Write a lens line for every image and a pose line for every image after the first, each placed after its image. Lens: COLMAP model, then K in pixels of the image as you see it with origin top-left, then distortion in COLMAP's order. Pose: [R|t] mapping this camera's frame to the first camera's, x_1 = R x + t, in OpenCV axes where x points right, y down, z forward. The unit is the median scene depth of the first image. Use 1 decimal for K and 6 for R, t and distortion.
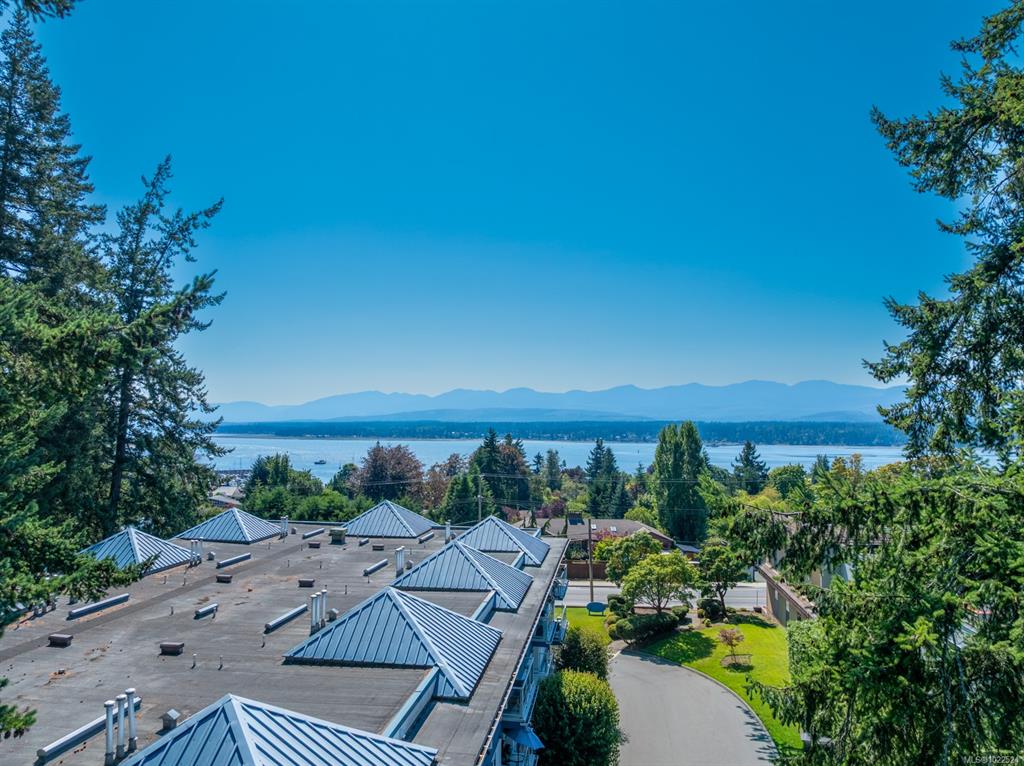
lens RADIAL K [[730.4, 0, 512.0], [0, 730.4, 383.0], [0, 0, 1]] dist [-0.004815, -0.059279]
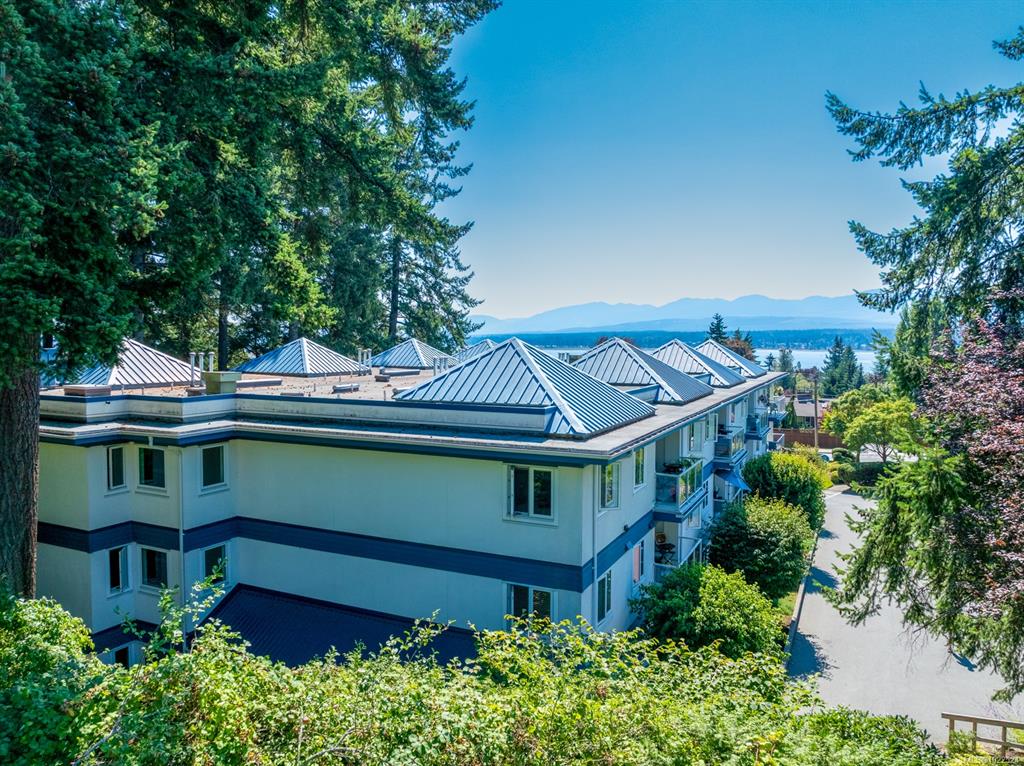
lens RADIAL K [[730.4, 0, 512.0], [0, 730.4, 383.0], [0, 0, 1]] dist [-0.004815, -0.059279]
pose [[0.953427, 0.011494, -0.301406, 0.013519], [0.026241, 0.992324, 0.120850, 0.081161], [0.300481, -0.123131, 0.945806, -0.100786]]
